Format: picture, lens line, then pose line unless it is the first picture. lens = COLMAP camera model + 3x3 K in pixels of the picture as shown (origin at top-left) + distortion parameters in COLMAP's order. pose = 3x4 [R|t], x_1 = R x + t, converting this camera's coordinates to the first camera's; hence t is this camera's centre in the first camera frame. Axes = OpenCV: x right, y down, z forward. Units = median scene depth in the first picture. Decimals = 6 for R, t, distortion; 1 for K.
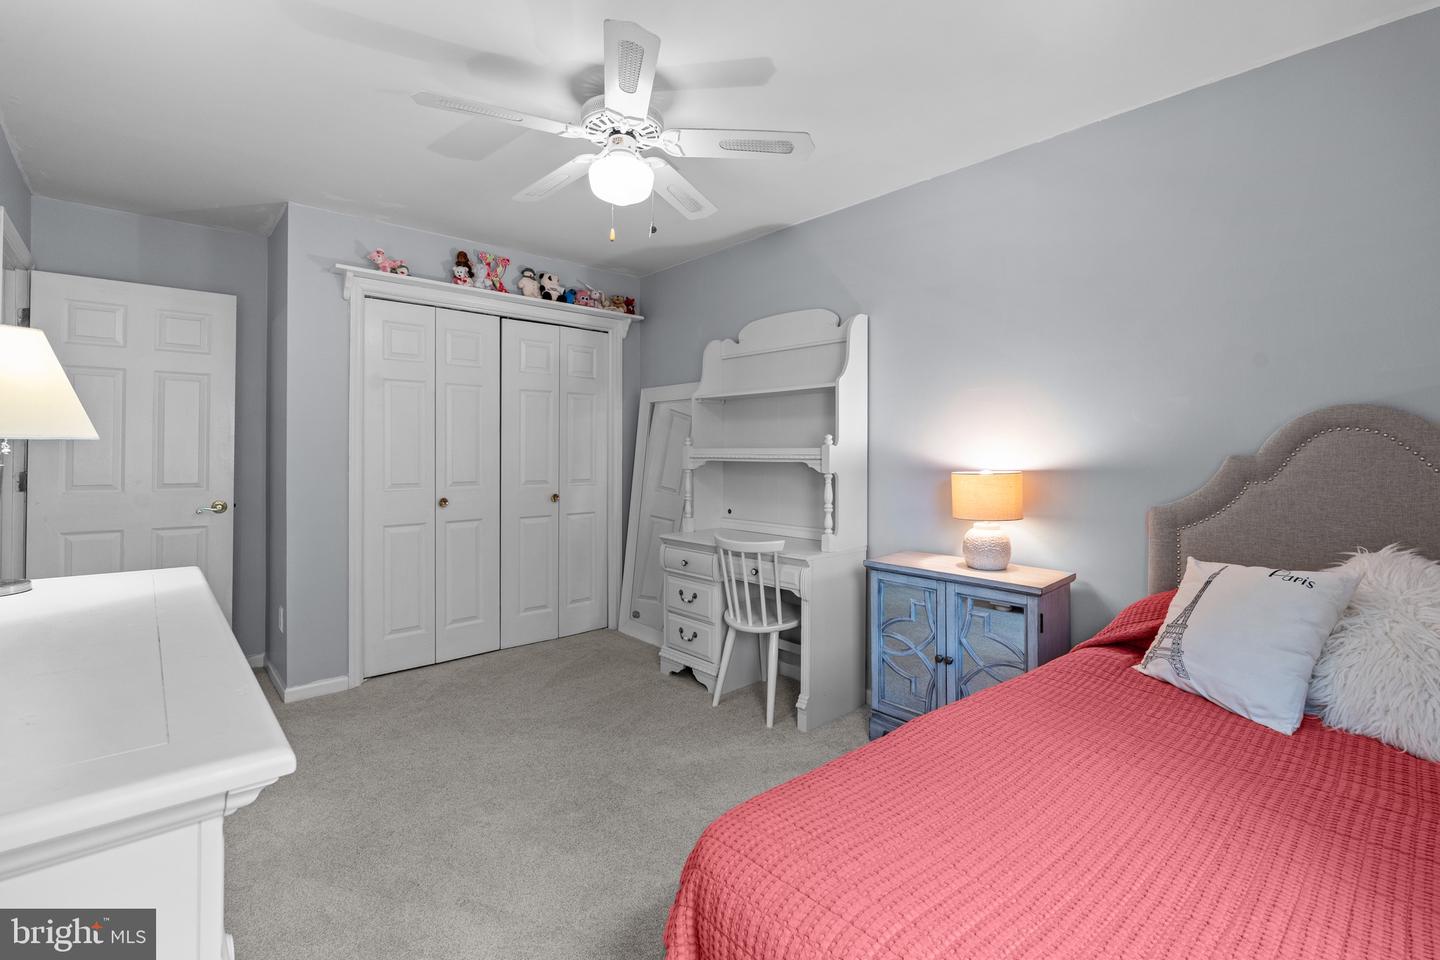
lens RADIAL K [[651.1, 0, 723.9], [0, 651.1, 445.6], [0, 0, 1]] dist [0.000436, 0.000045]
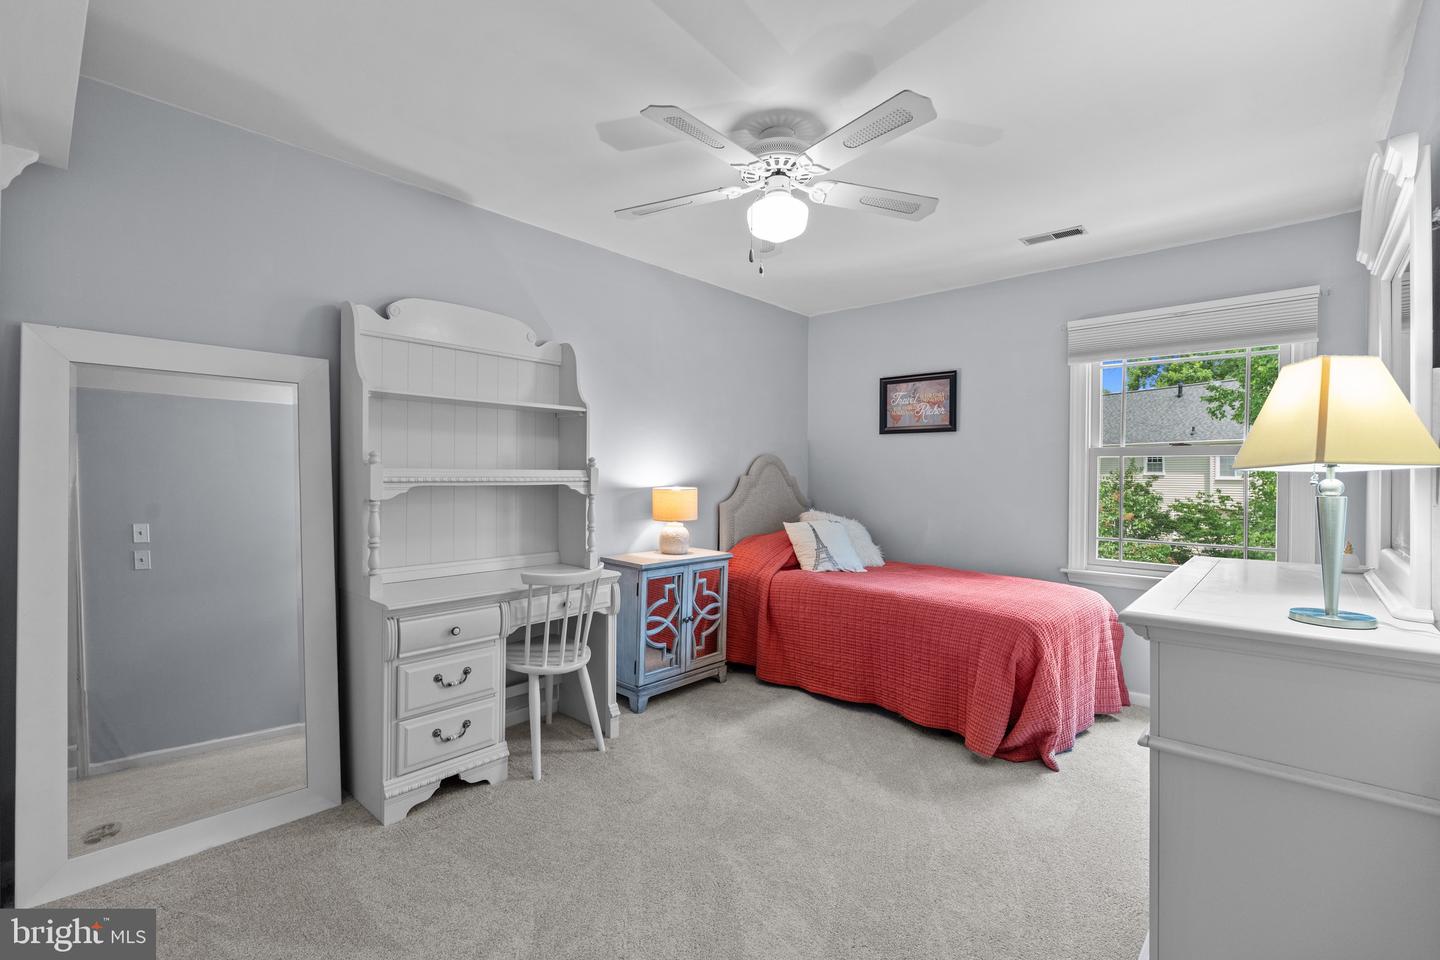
lens RADIAL K [[631.0, 0, 711.2], [0, 631.0, 478.4], [0, 0, 1]] dist [-0.000708, -0.000168]
pose [[-0.092329, -0.009722, 0.995681, -0.769568], [-0.017267, 0.999818, 0.008161, 0.004528], [-0.995579, -0.016438, -0.092480, 0.794973]]
